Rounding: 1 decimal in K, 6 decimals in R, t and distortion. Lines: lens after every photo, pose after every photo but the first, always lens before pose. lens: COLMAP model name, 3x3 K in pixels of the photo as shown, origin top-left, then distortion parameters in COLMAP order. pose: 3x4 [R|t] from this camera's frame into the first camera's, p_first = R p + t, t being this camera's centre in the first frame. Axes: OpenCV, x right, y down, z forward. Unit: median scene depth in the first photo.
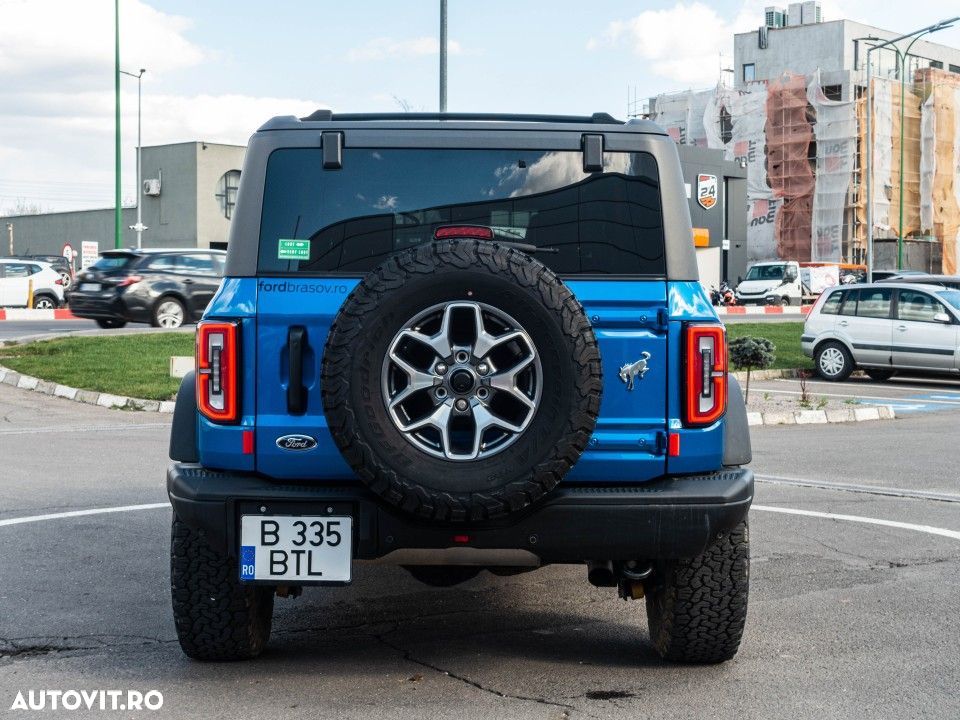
lens RADIAL K [[2104.1, 0, 485.5], [0, 2104.1, 362.7], [0, 0, 1]] dist [-0.092303, 0.000000]
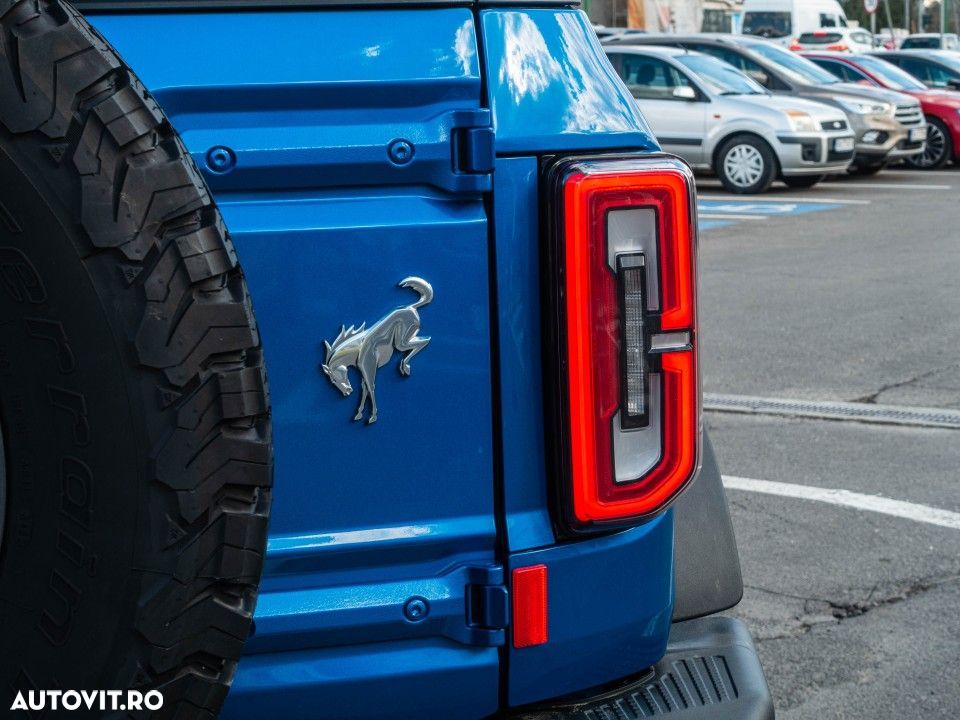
lens RADIAL K [[2104.1, 0, 480.4], [0, 2104.1, 361.9], [0, 0, 1]] dist [-0.092303, 0.000000]
pose [[0.981416, -0.056301, 0.183445, 0.034755], [0.037085, 0.993616, 0.106550, -0.022434], [-0.188273, -0.097767, 0.977238, 0.735223]]
